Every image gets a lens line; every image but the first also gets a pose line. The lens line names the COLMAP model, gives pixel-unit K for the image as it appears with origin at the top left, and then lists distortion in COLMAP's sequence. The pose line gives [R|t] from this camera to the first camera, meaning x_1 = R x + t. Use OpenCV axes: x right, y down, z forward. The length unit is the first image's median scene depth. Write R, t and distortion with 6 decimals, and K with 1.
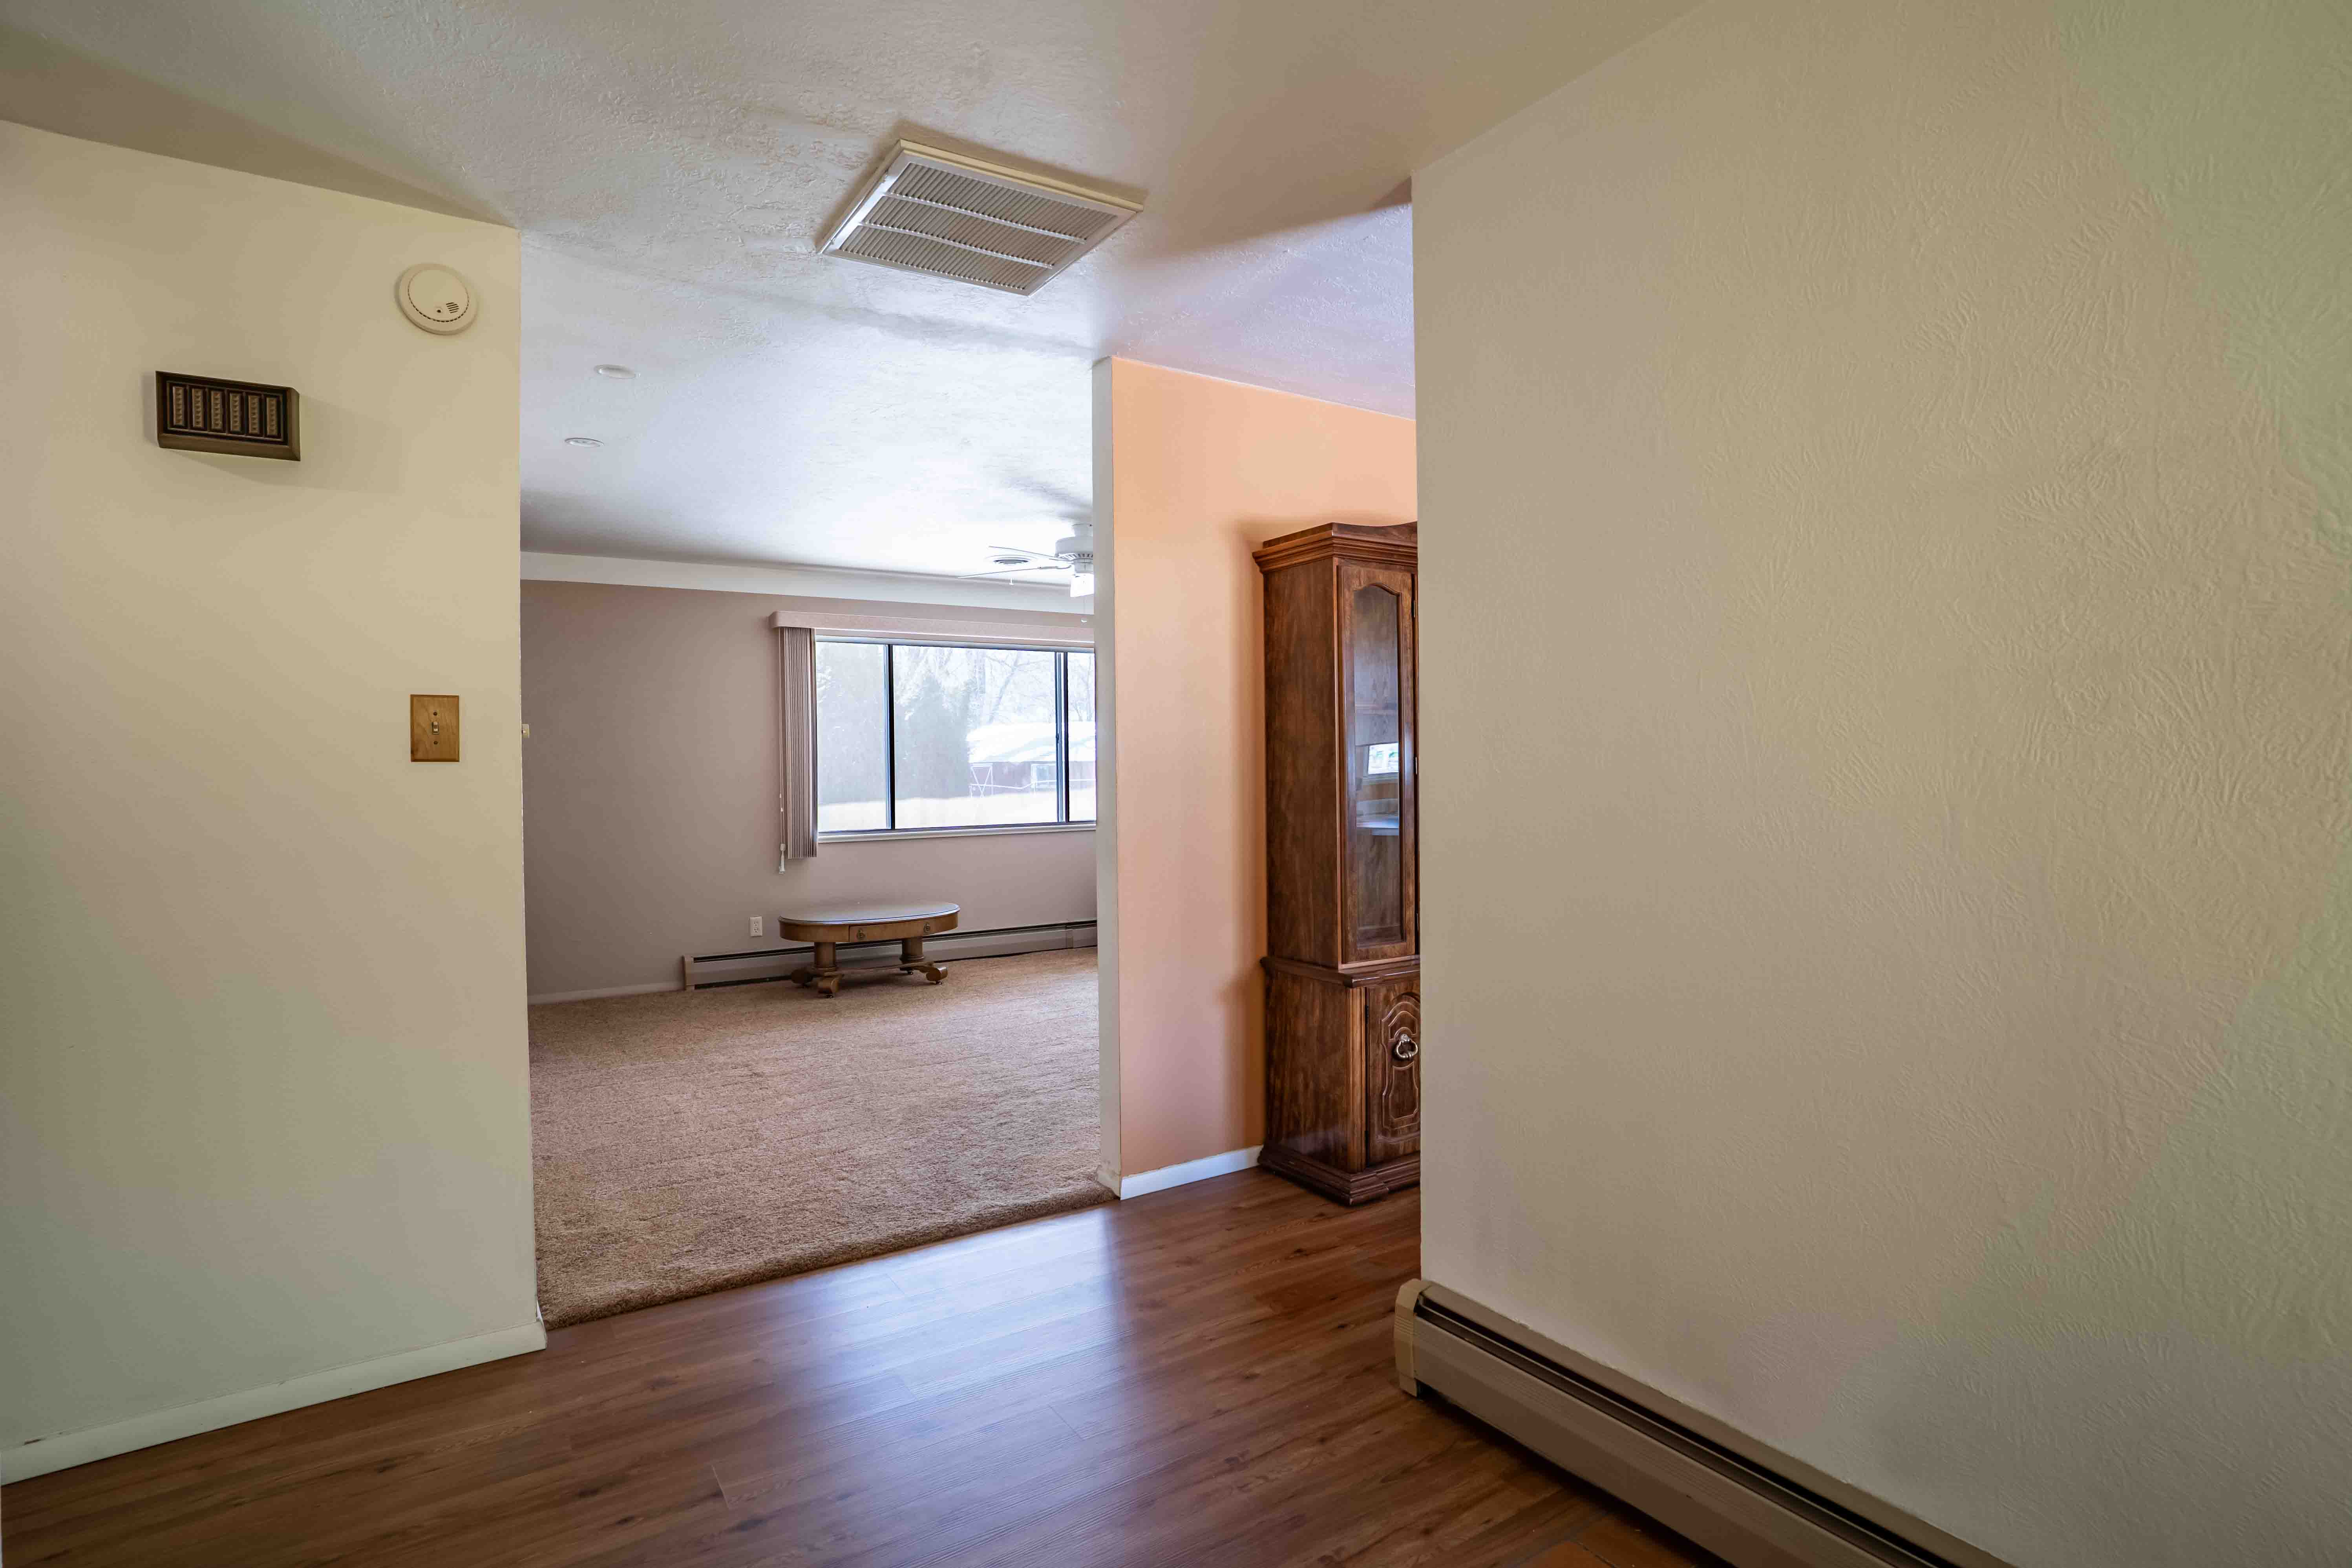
lens RADIAL K [[1154.9, 0, 1180.6], [0, 1154.9, 772.2], [0, 0, 1]] dist [-0.012033, 0.003465]
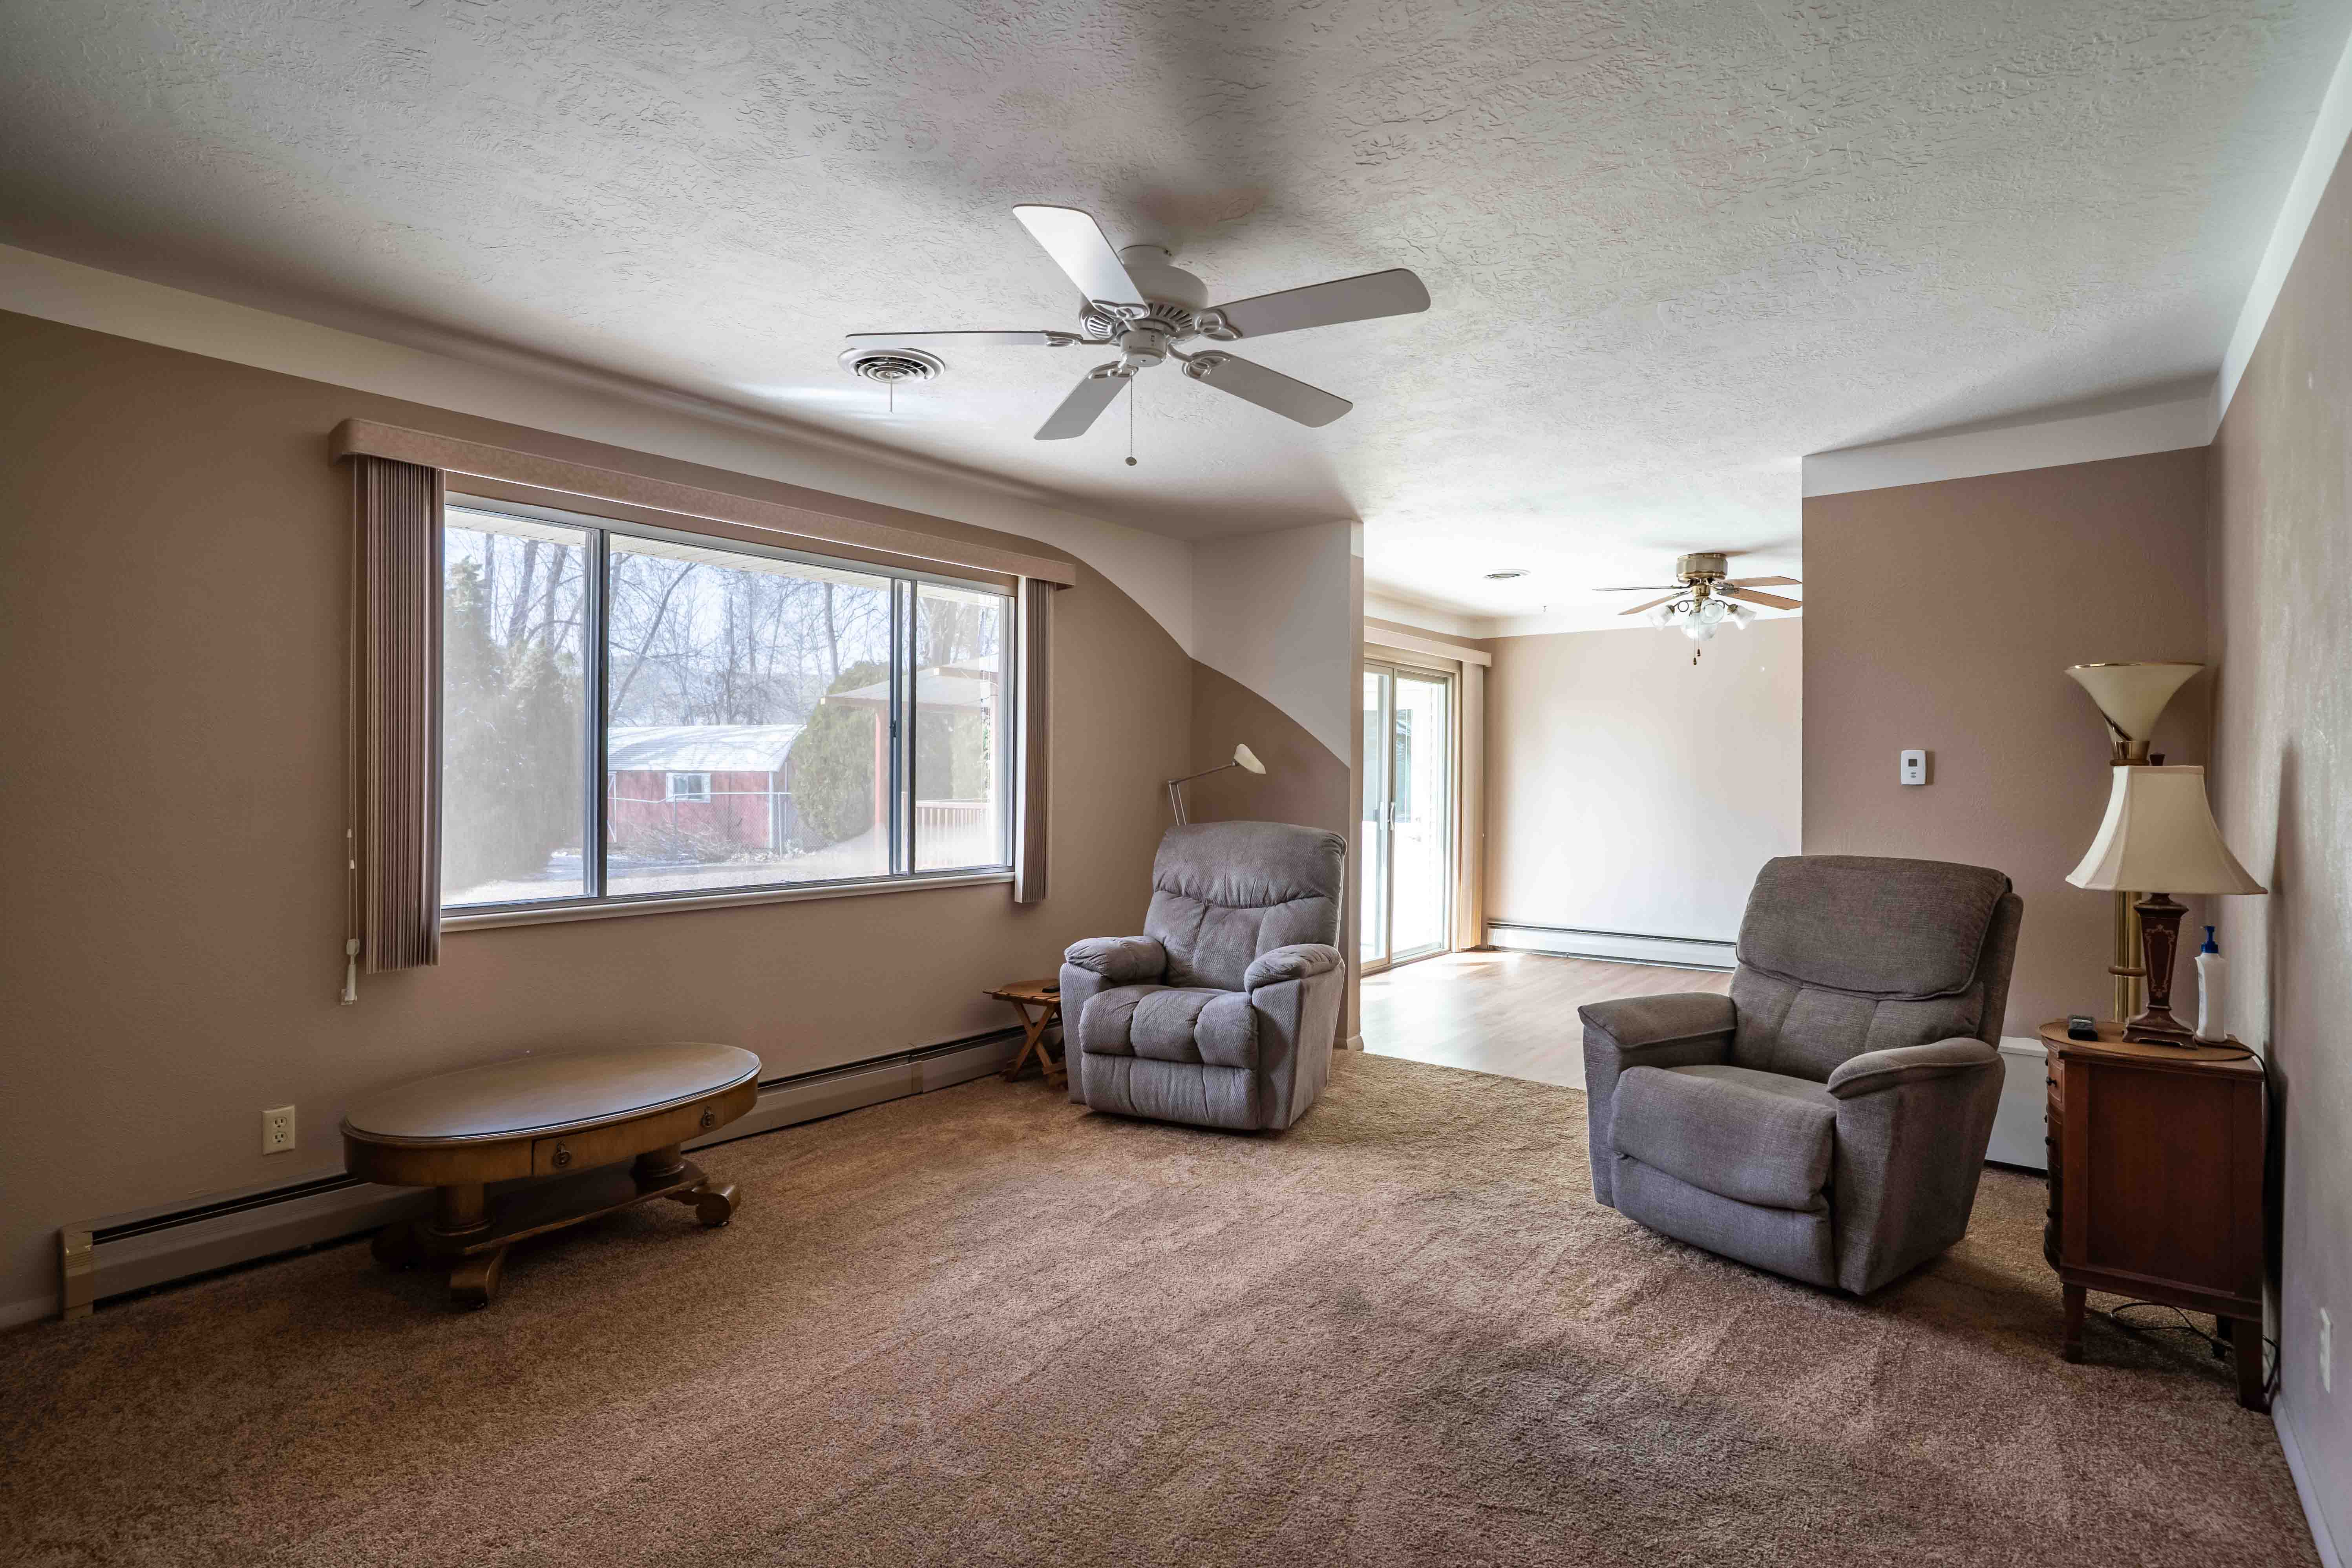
lens RADIAL K [[1154.9, 0, 1172.7], [0, 1154.9, 785.9], [0, 0, 1]] dist [-0.012033, 0.003465]
pose [[0.952665, 0.021195, 0.303281, -0.177904], [-0.019737, 0.999774, -0.007873, -0.000314], [-0.303379, 0.001514, 0.952869, 0.477451]]
